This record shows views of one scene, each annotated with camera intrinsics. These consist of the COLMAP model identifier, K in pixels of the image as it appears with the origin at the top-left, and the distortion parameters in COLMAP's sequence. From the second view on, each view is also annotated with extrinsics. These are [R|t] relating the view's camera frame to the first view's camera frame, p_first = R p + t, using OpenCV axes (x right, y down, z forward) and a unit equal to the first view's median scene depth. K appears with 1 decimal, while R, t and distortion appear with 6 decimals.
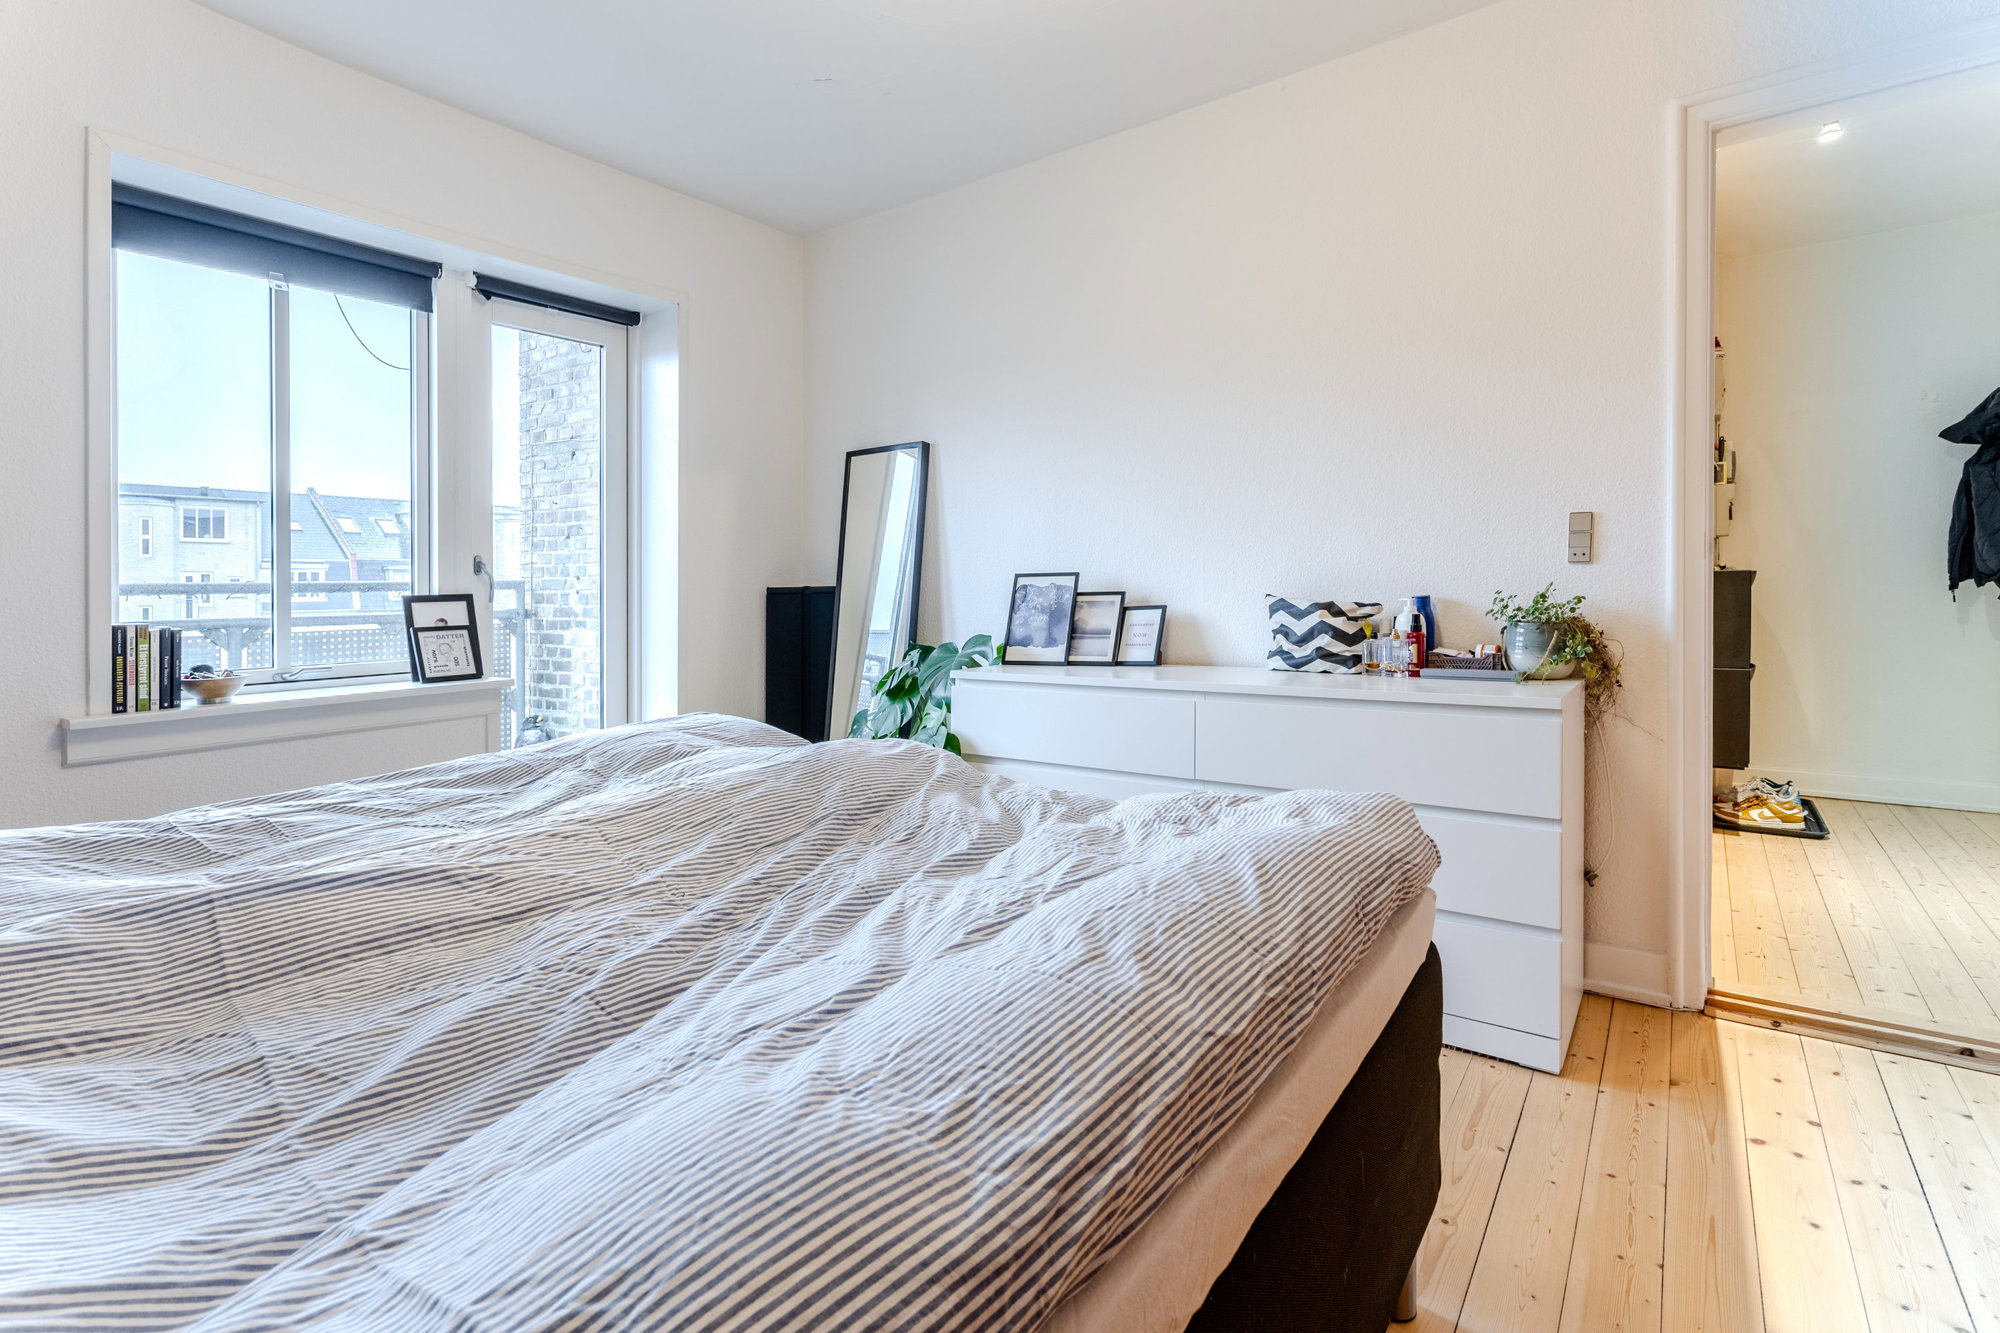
lens RADIAL K [[944.0, 0, 1025.2], [0, 944.0, 601.3], [0, 0, 1]] dist [0.008902, -0.001584]
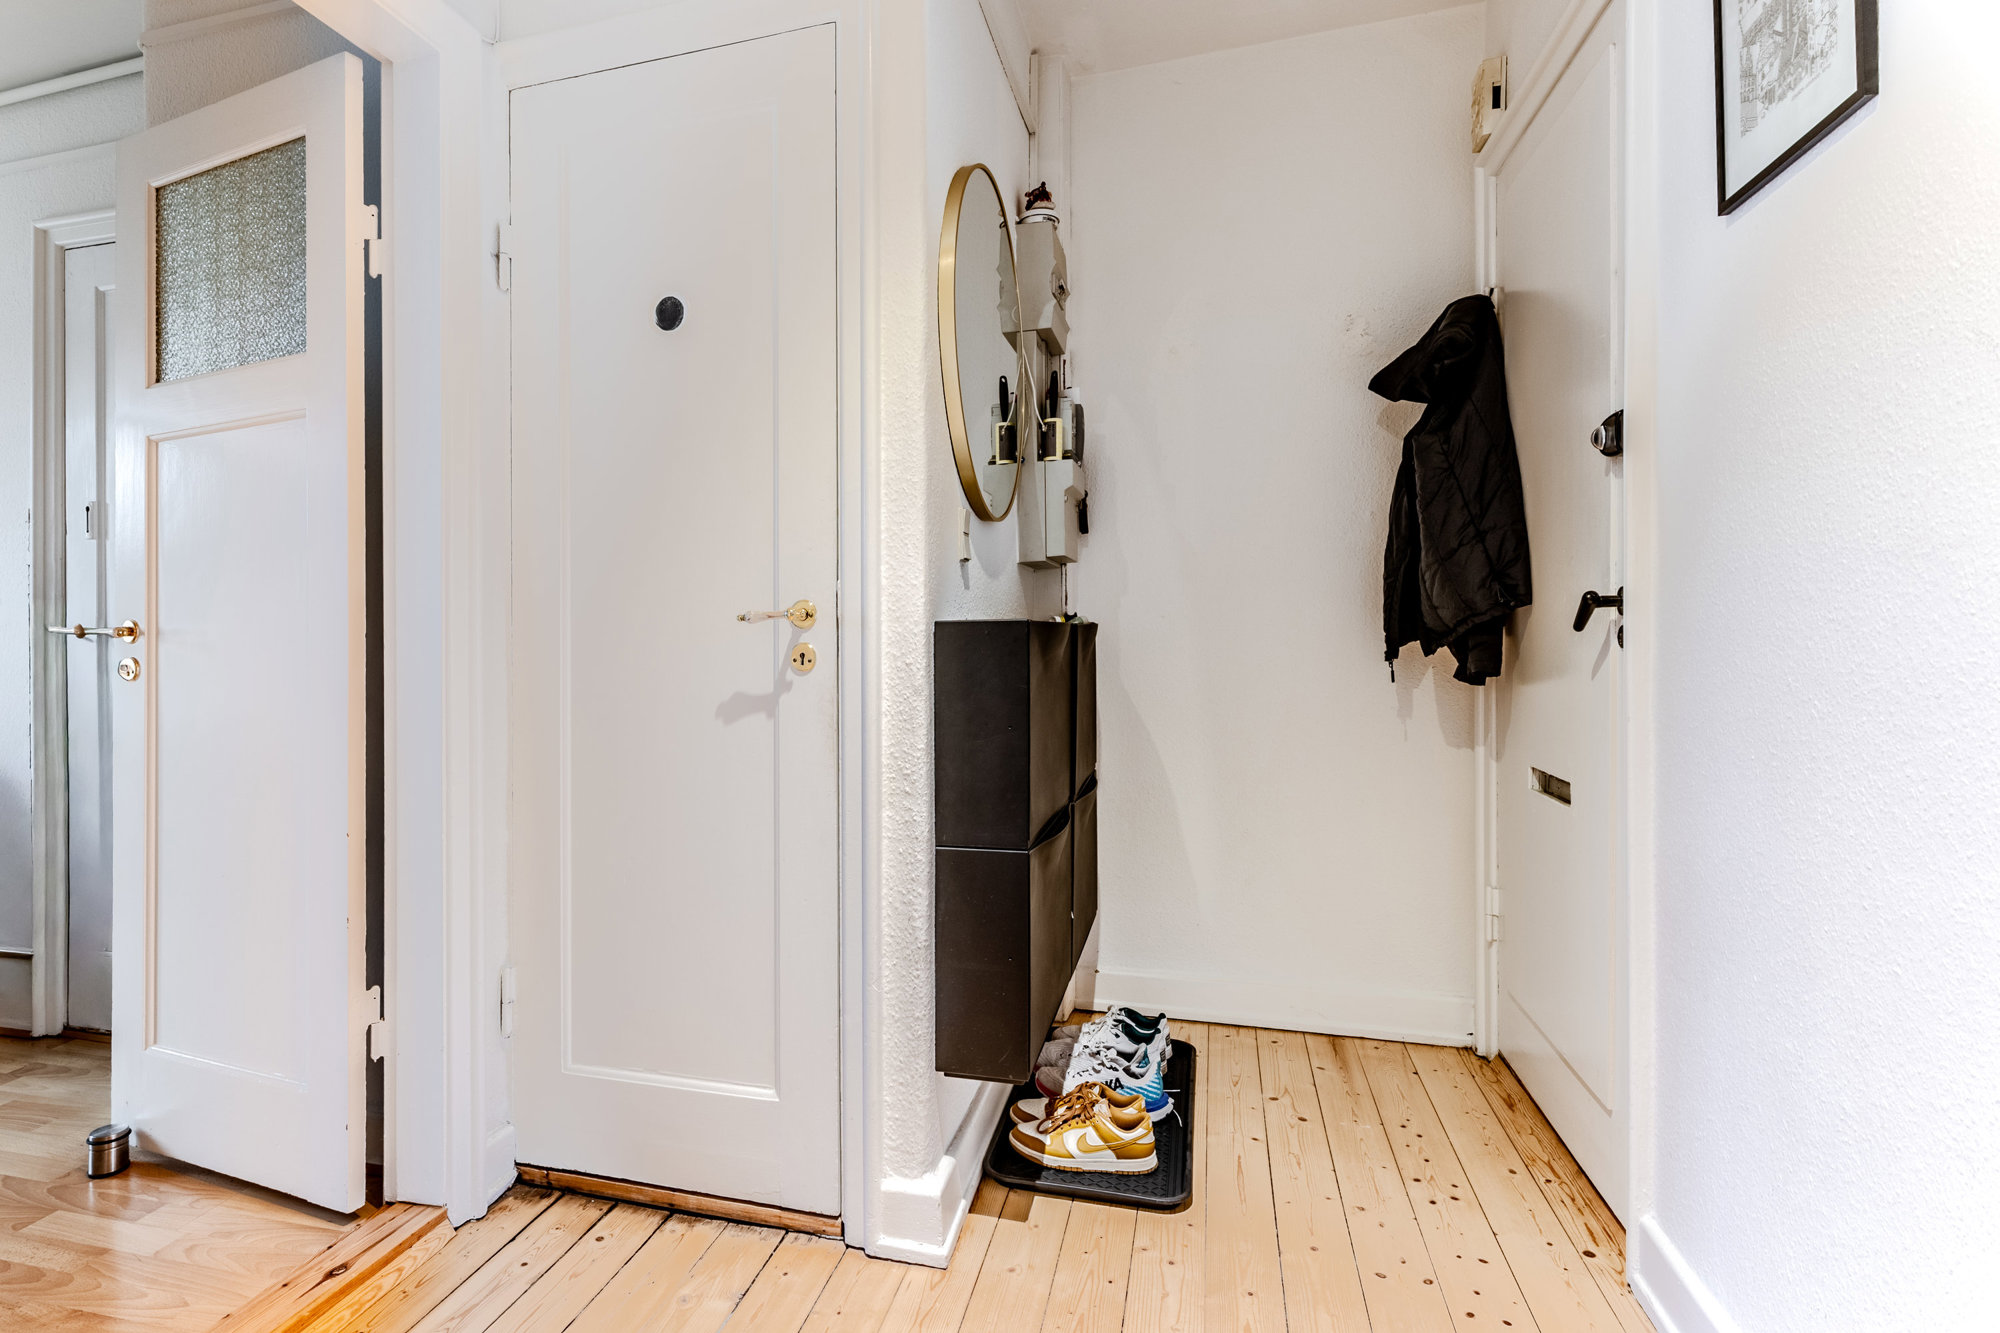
lens RADIAL K [[944.0, 0, 998.3], [0, 944.0, 660.1], [0, 0, 1]] dist [0.008902, -0.001584]
pose [[0.926807, -0.000309, 0.375537, 0.361494], [0.003961, 0.999952, -0.008952, -0.005485], [-0.375516, 0.009785, 0.926764, 0.373403]]
